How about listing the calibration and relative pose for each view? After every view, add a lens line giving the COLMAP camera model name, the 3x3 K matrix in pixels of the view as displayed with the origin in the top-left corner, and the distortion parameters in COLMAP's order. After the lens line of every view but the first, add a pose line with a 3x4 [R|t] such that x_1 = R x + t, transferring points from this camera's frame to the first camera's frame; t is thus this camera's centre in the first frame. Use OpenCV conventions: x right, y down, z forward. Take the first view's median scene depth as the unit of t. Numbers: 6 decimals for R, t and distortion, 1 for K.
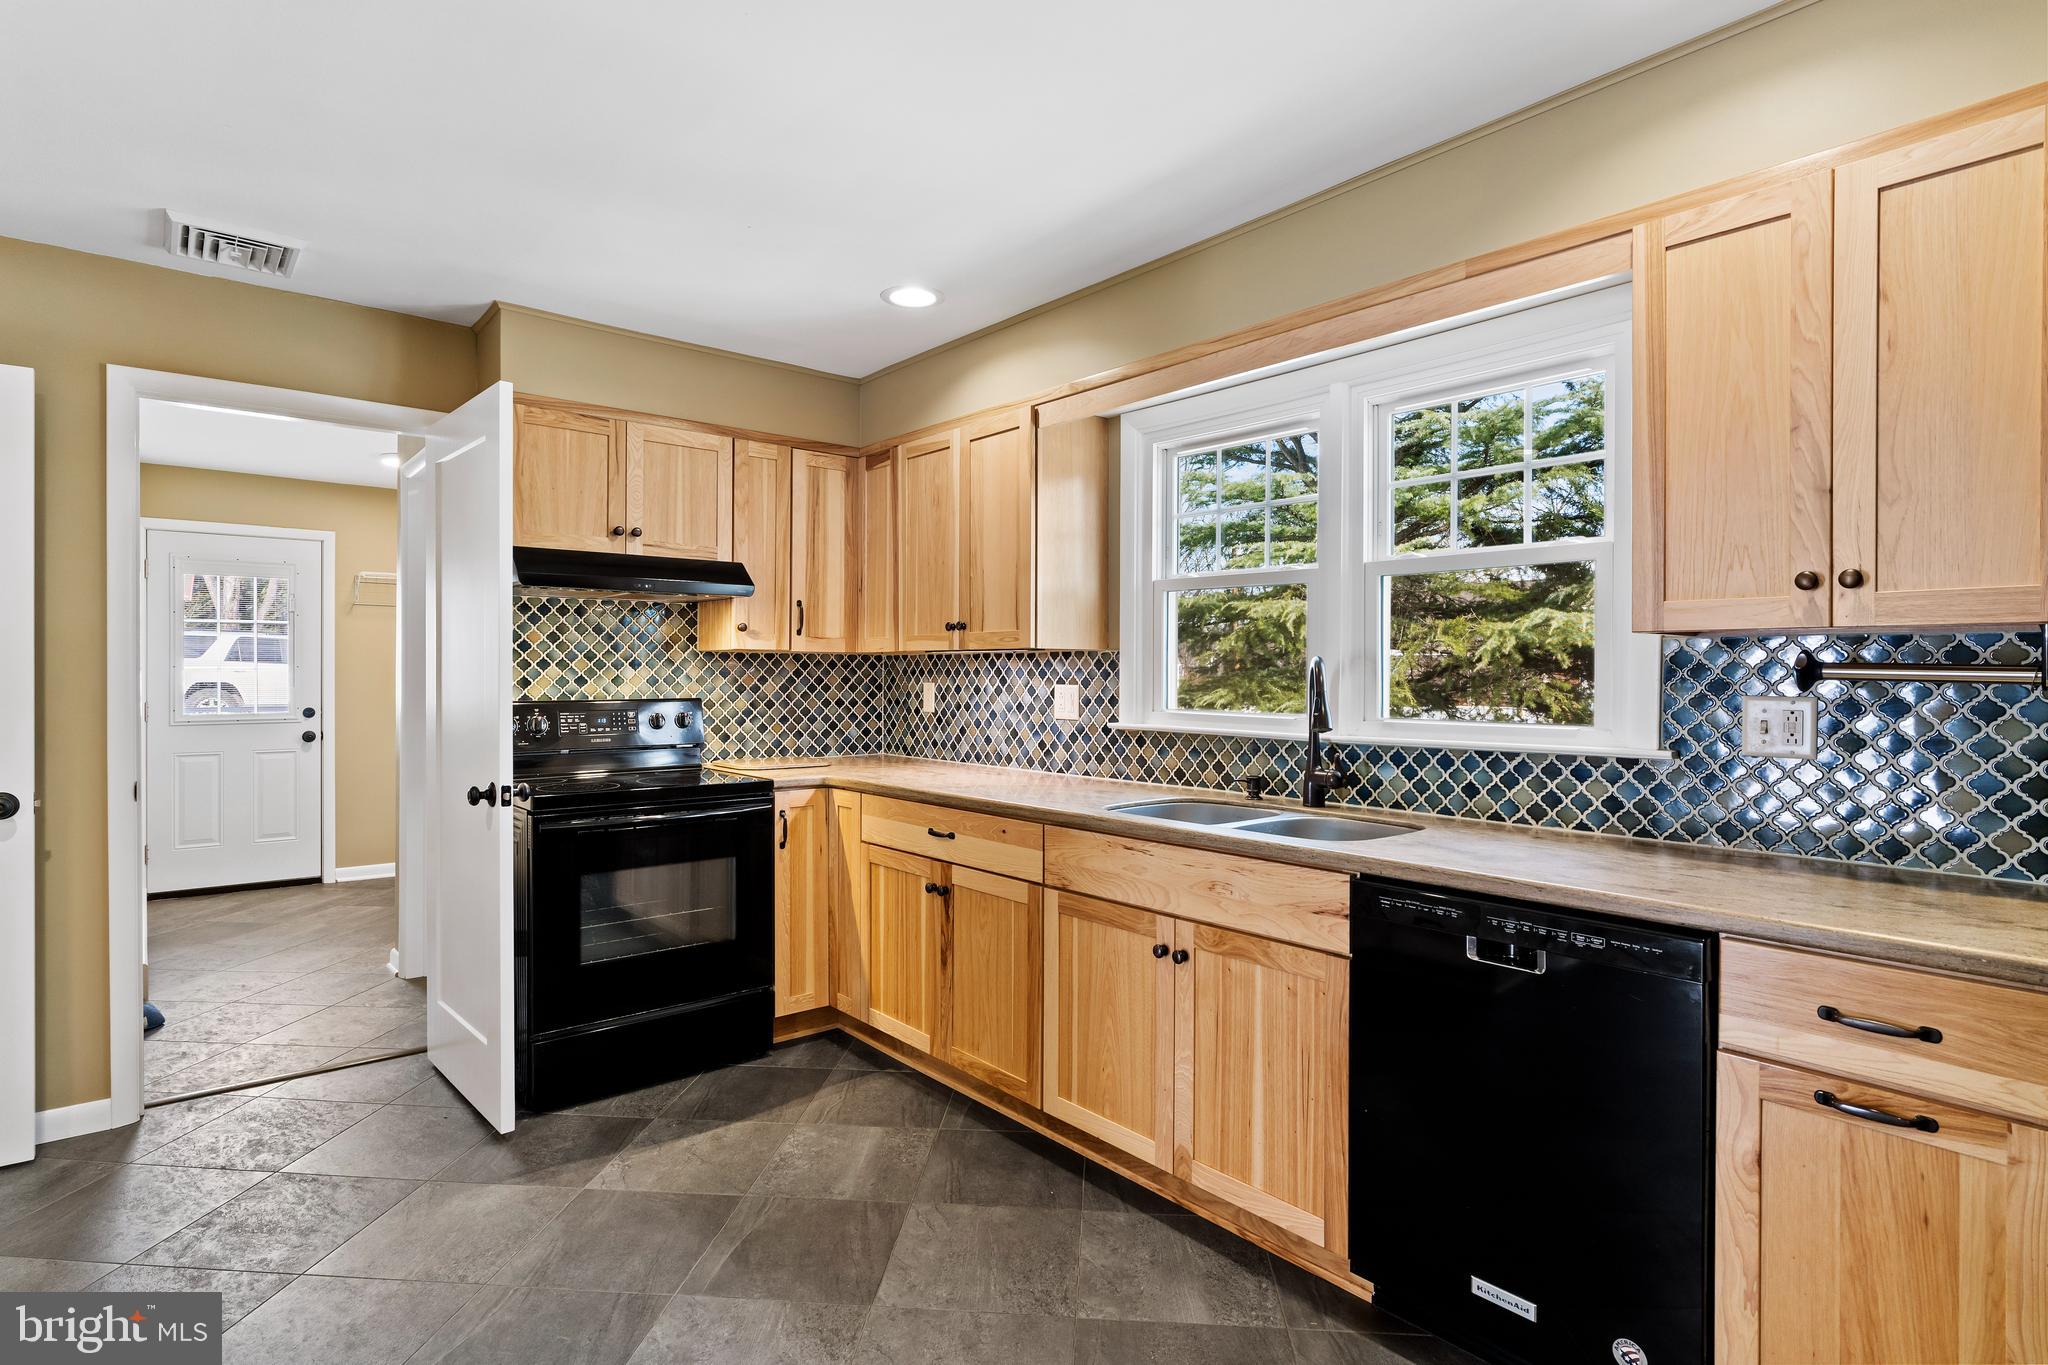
lens RADIAL K [[1049.5, 0, 1018.2], [0, 1049.5, 673.1], [0, 0, 1]] dist [-0.003679, 0.001820]
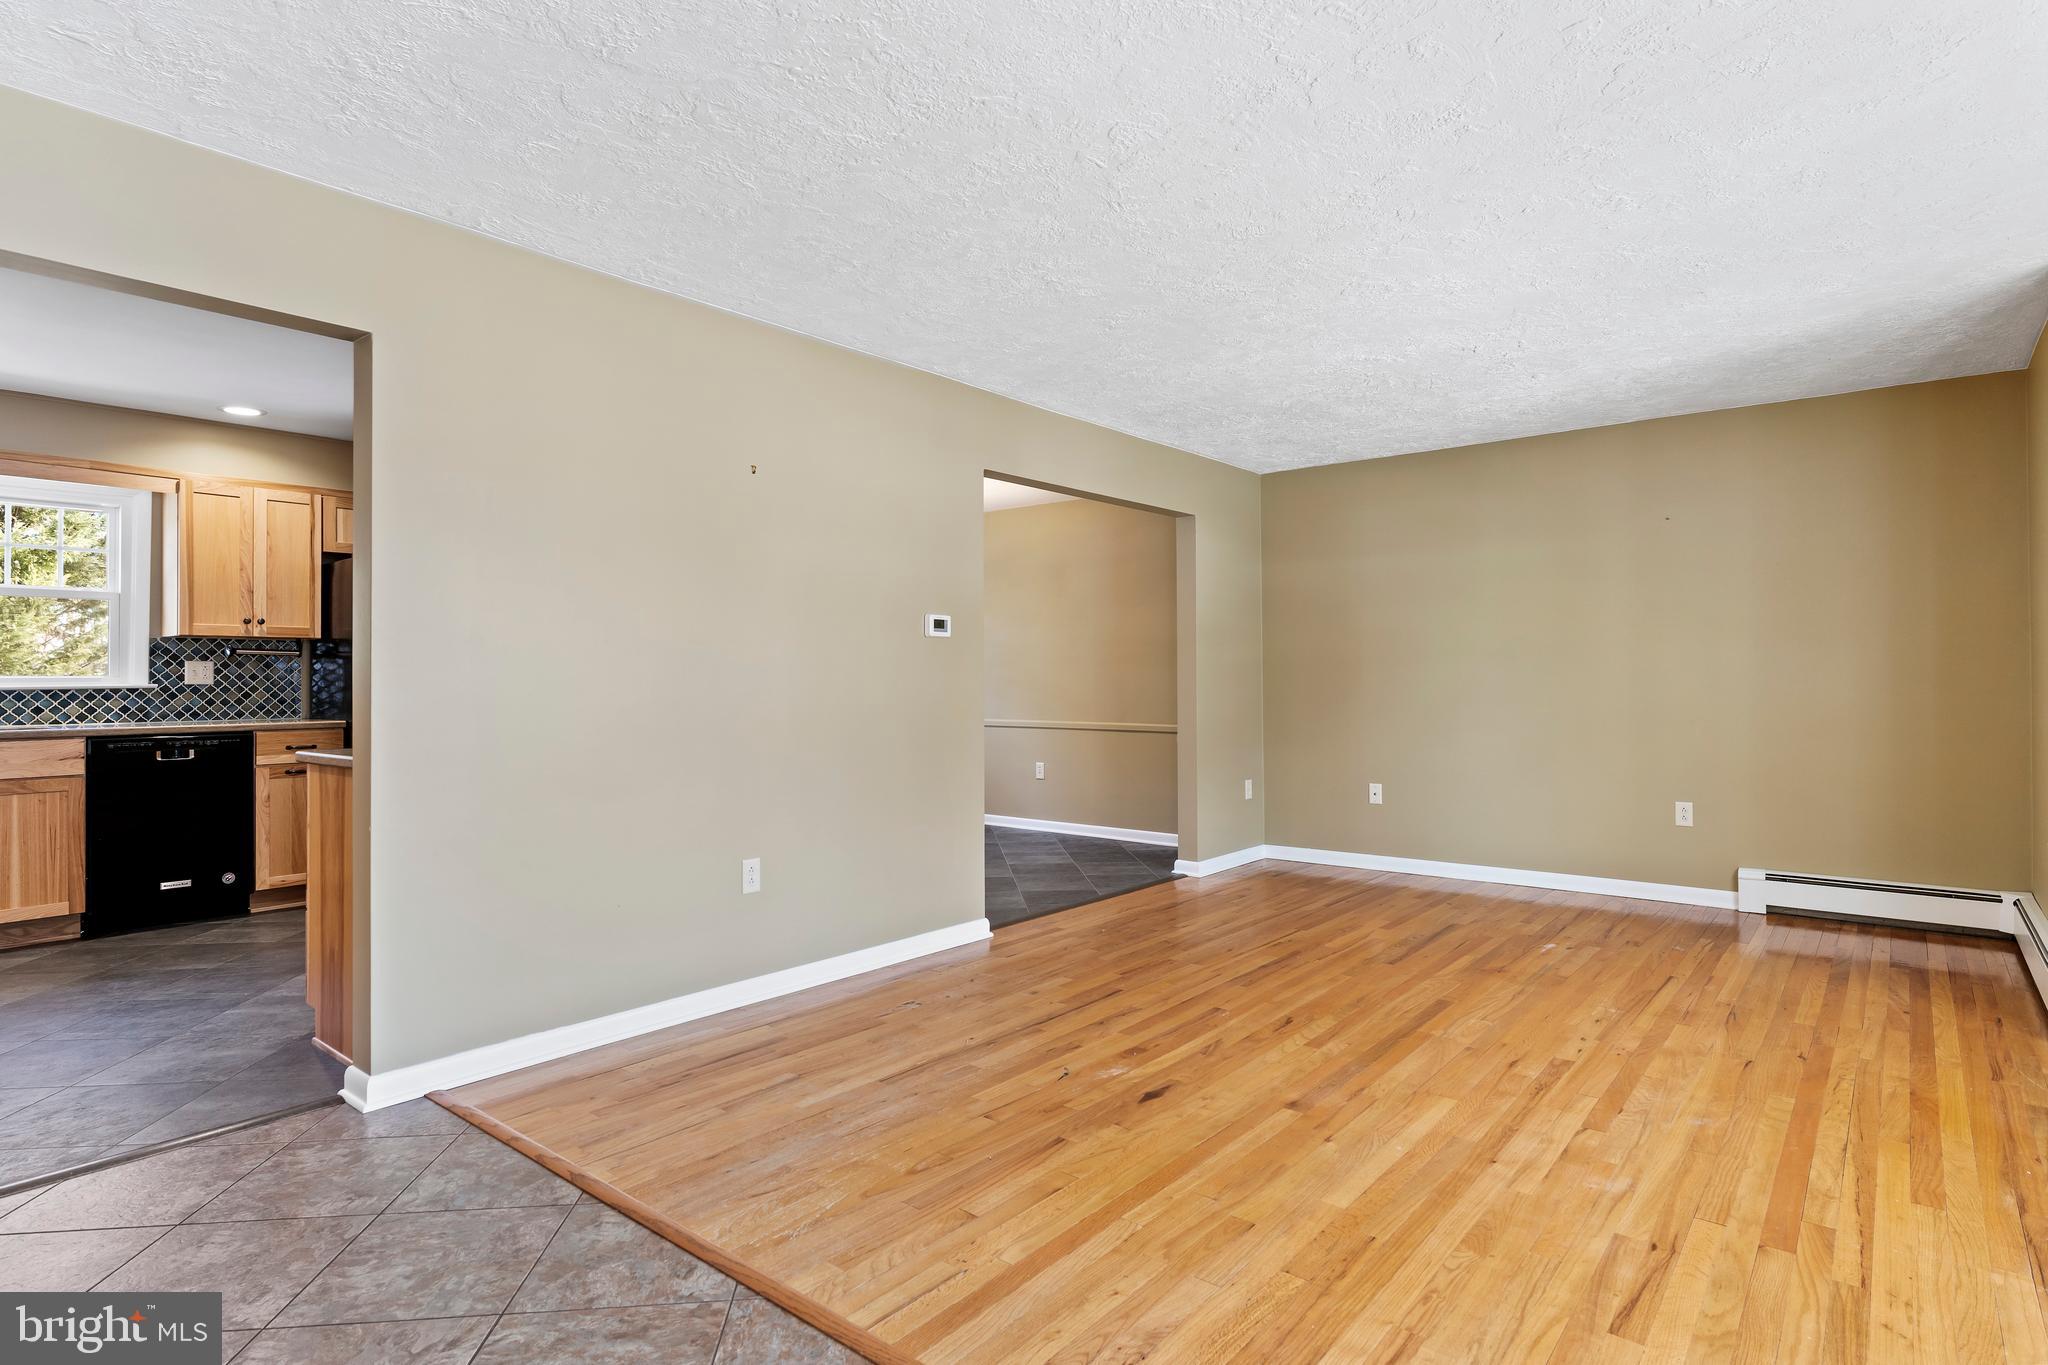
lens RADIAL K [[1060.1, 0, 1015.7], [0, 1060.1, 671.1], [0, 0, 1]] dist [-0.003769, 0.001196]
pose [[-0.175872, 0.008017, 0.984380, -1.398270], [0.007111, 0.999951, -0.006874, 0.049870], [-0.984387, 0.005791, -0.175920, -0.340670]]
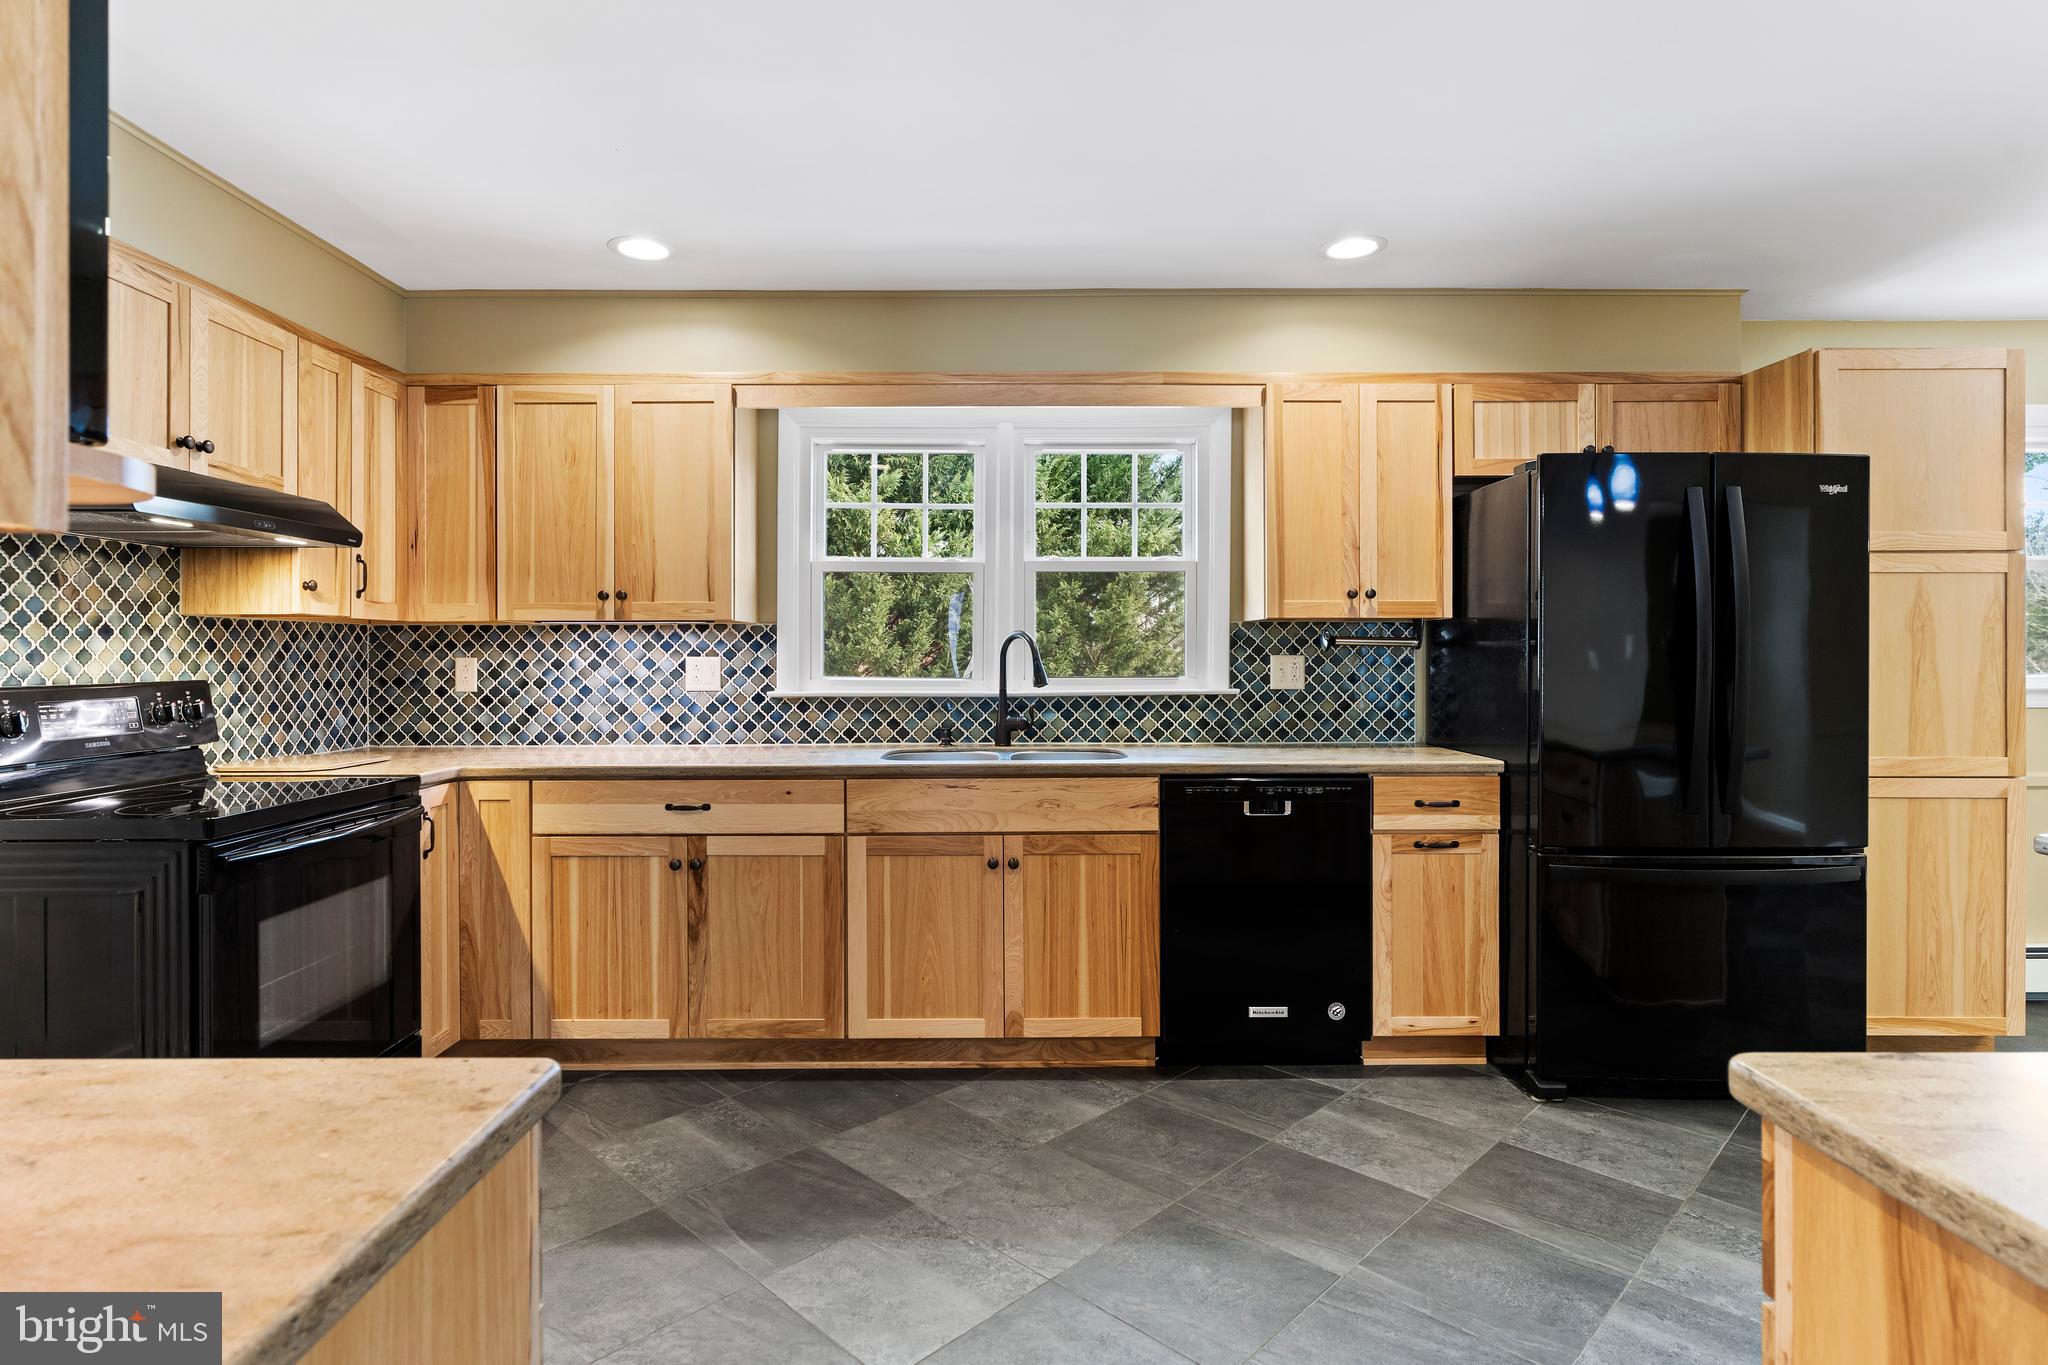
lens RADIAL K [[1055.1, 0, 1015.7], [0, 1055.1, 649.7], [0, 0, 1]] dist [-0.004156, 0.000954]
pose [[0.637594, -0.001476, 0.770371, -0.604148], [0.005267, 0.999983, -0.002444, 0.009123], [-0.770355, 0.005615, 0.637591, 0.126804]]
